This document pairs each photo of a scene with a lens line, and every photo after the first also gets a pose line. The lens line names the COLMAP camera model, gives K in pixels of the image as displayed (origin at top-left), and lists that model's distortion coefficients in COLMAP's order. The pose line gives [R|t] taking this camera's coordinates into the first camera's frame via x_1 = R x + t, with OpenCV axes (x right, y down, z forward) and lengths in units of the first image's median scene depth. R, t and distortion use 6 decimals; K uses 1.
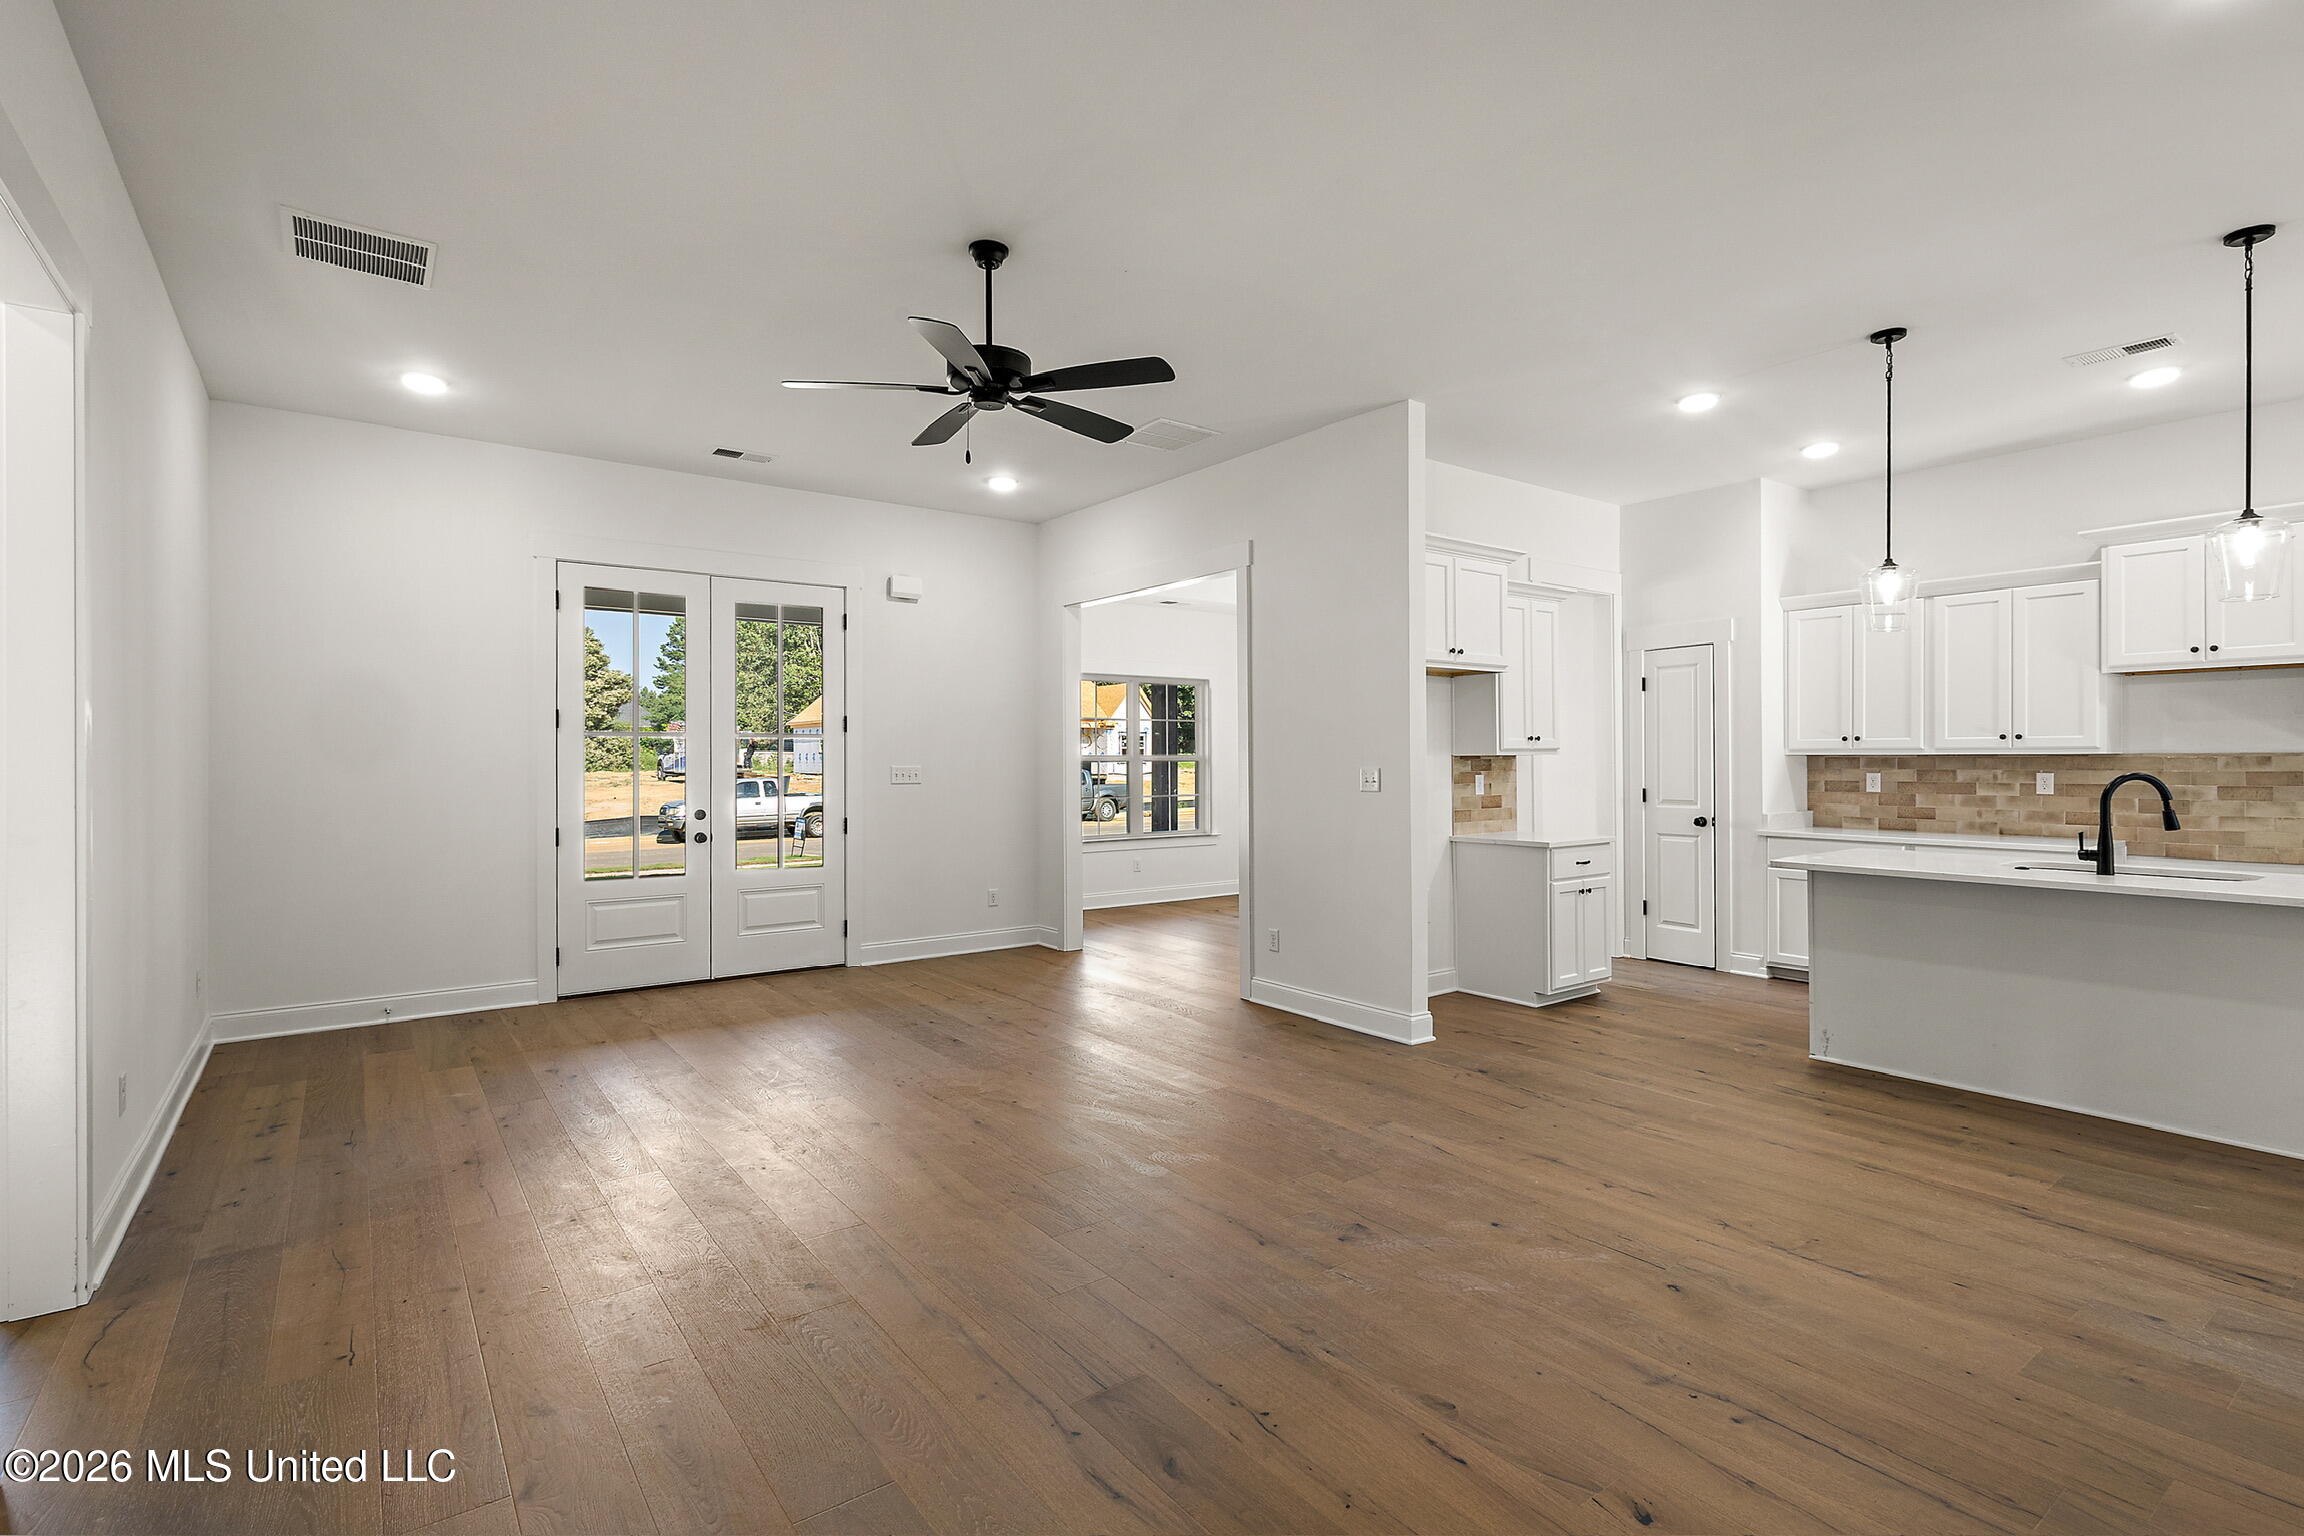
lens RADIAL K [[1077.6, 0, 1155.1], [0, 1077.6, 762.0], [0, 0, 1]] dist [0.012065, -0.001716]
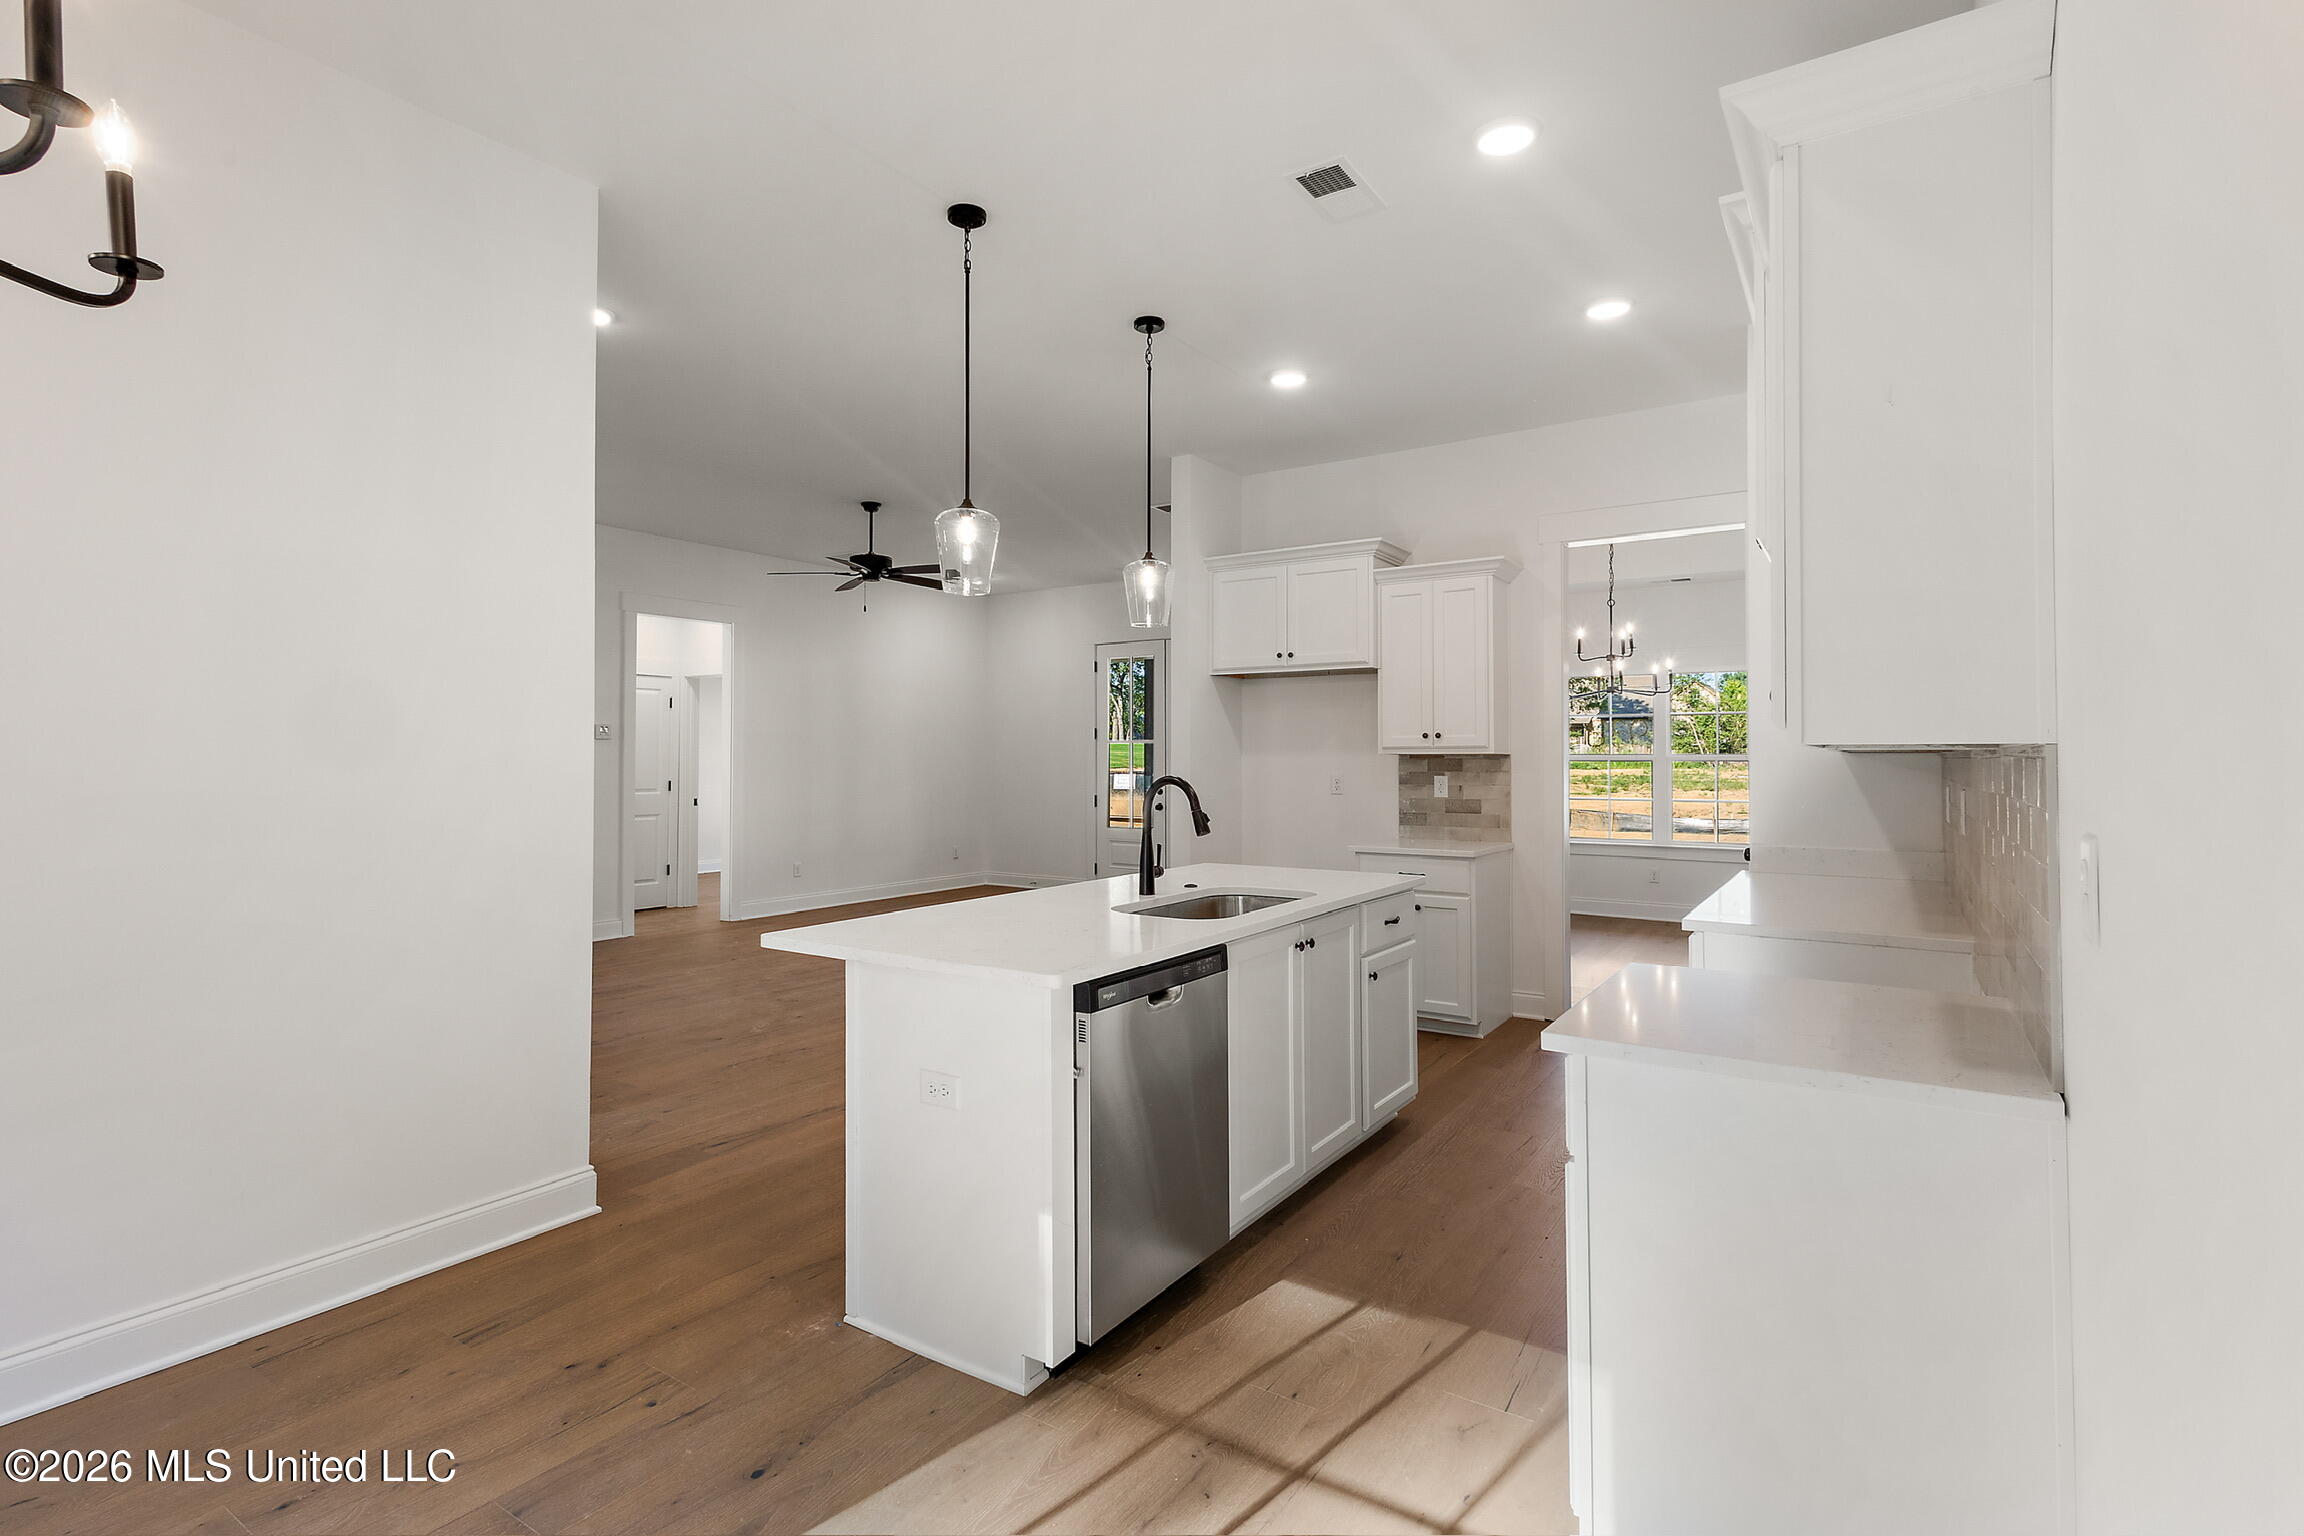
lens RADIAL K [[1077.6, 0, 1135.0], [0, 1077.6, 744.4], [0, 0, 1]] dist [0.012065, -0.001716]
pose [[0.324317, -0.006753, -0.945924, 1.070949], [-0.007910, 0.999920, -0.009850, -0.003344], [0.945916, 0.010676, 0.324237, 0.455003]]
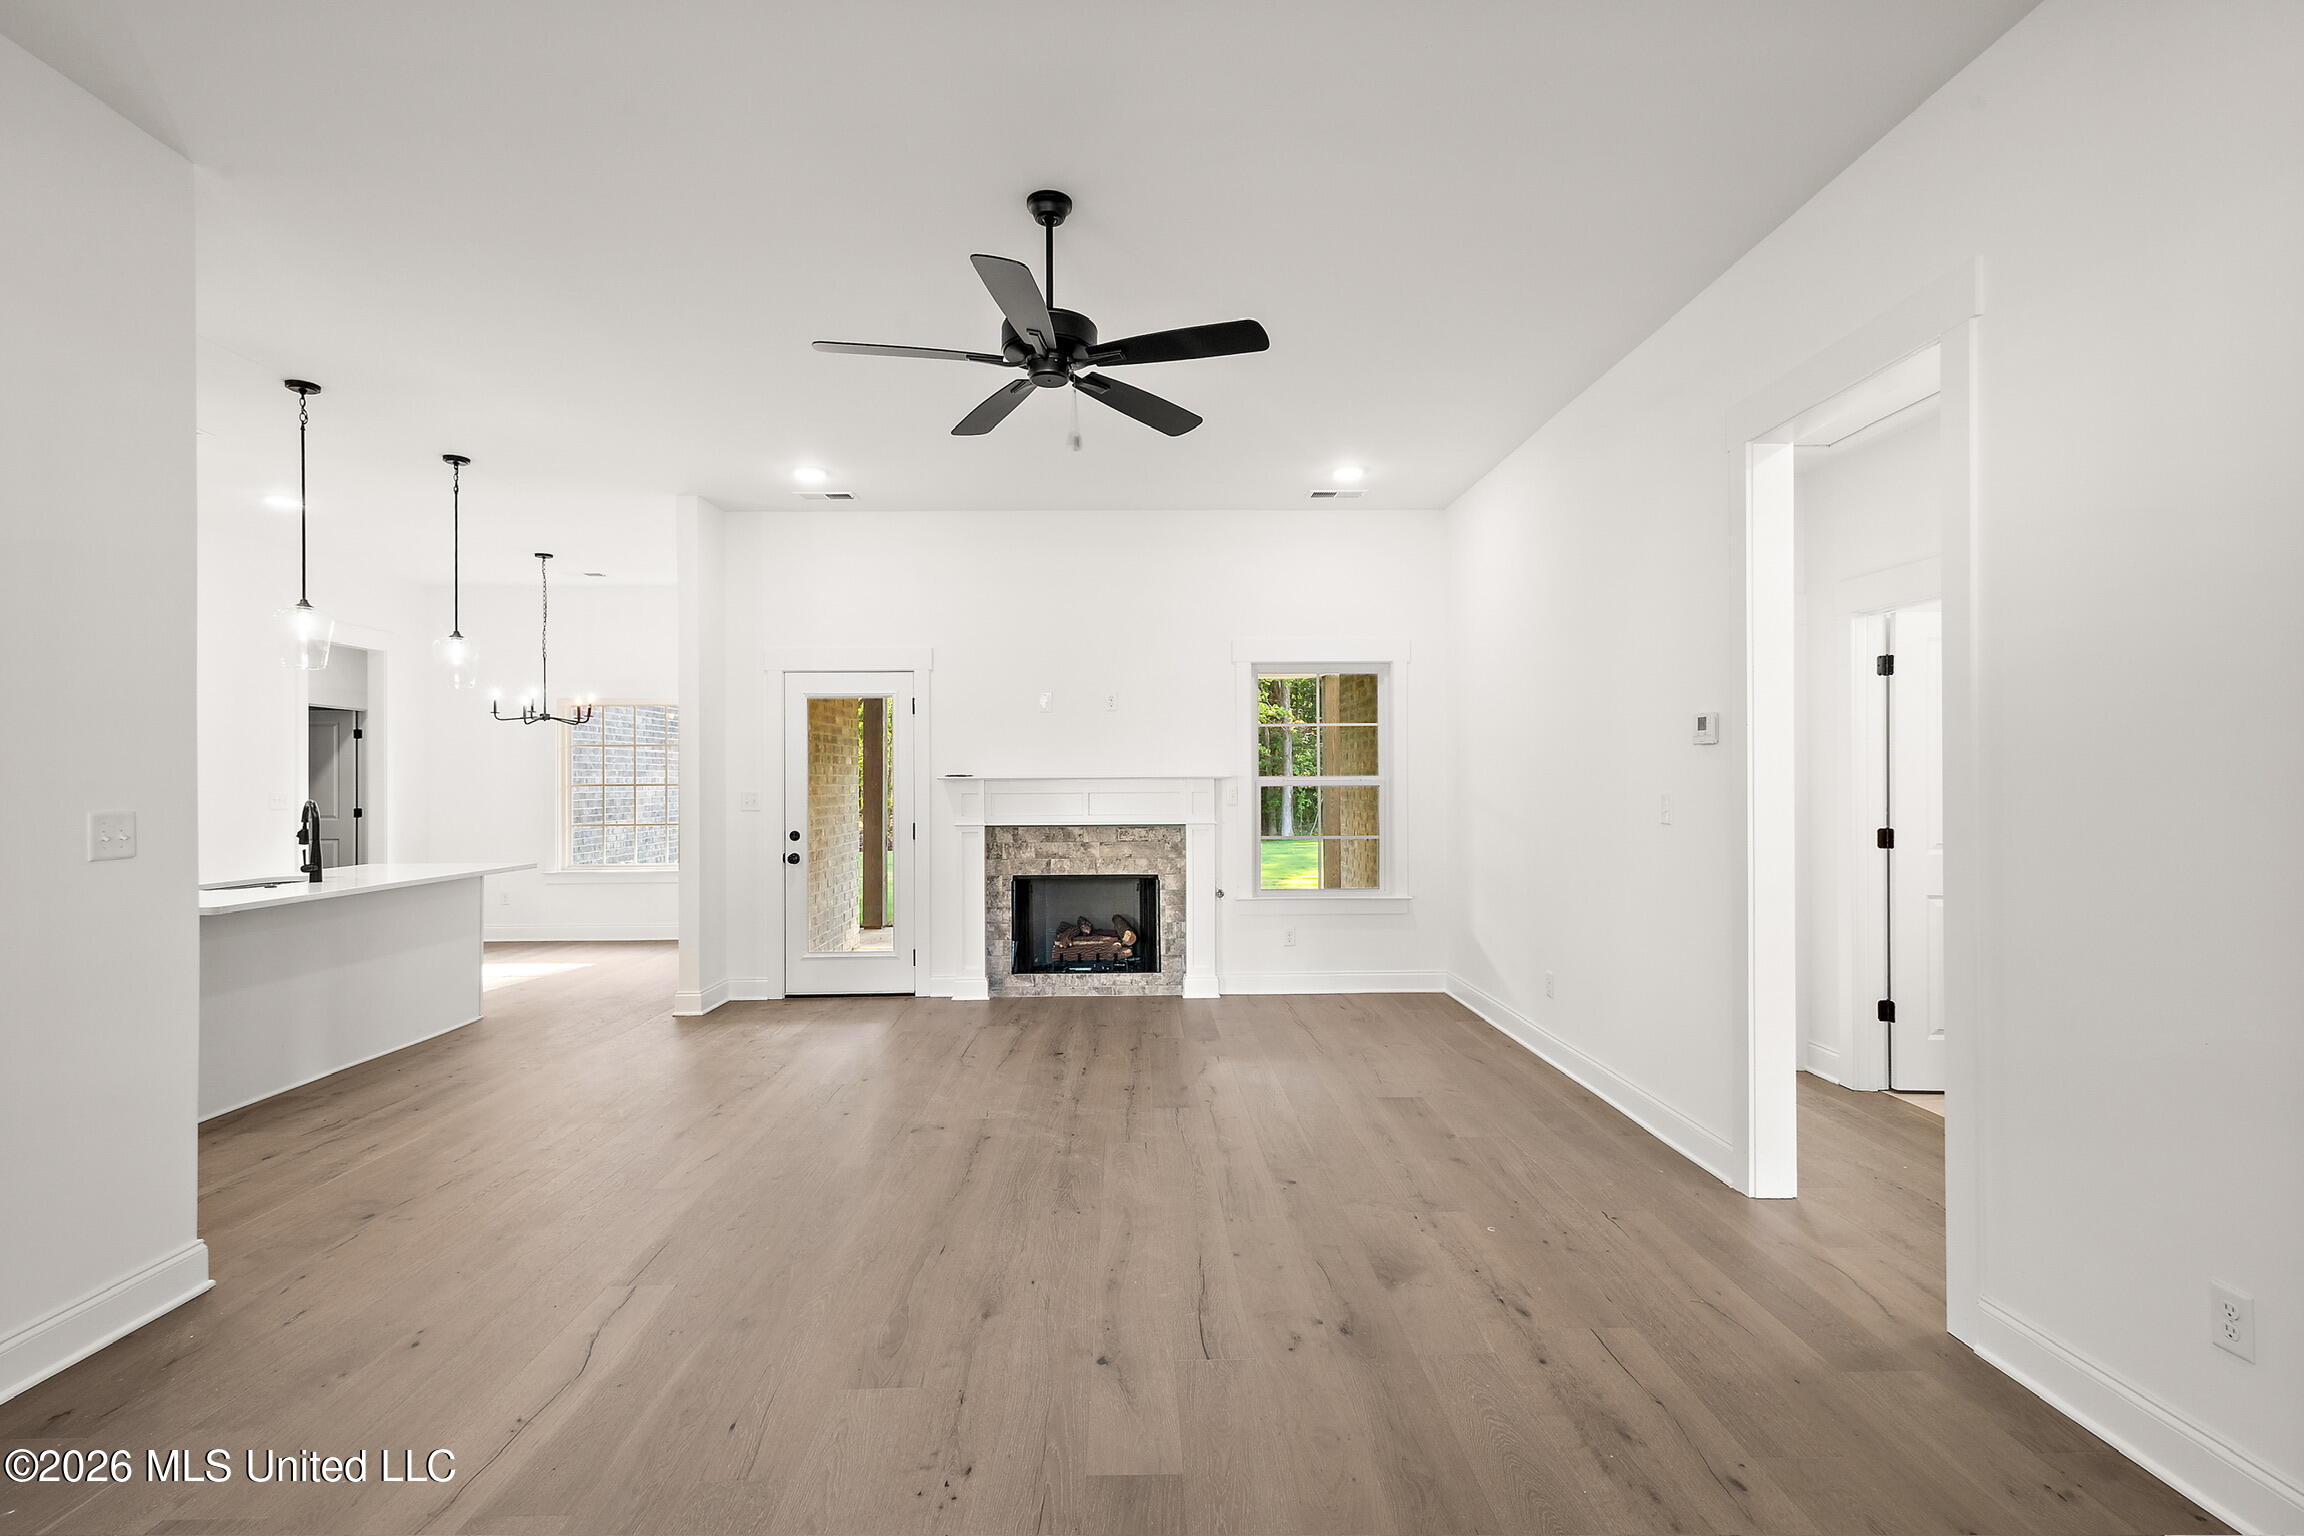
lens RADIAL K [[1077.6, 0, 1154.7], [0, 1077.6, 767.8], [0, 0, 1]] dist [0.012065, -0.001716]
pose [[-0.811977, 0.009413, 0.583614, -0.408416], [0.011380, 0.999935, -0.000295, -0.009542], [-0.583579, 0.006402, -0.812031, 0.926052]]
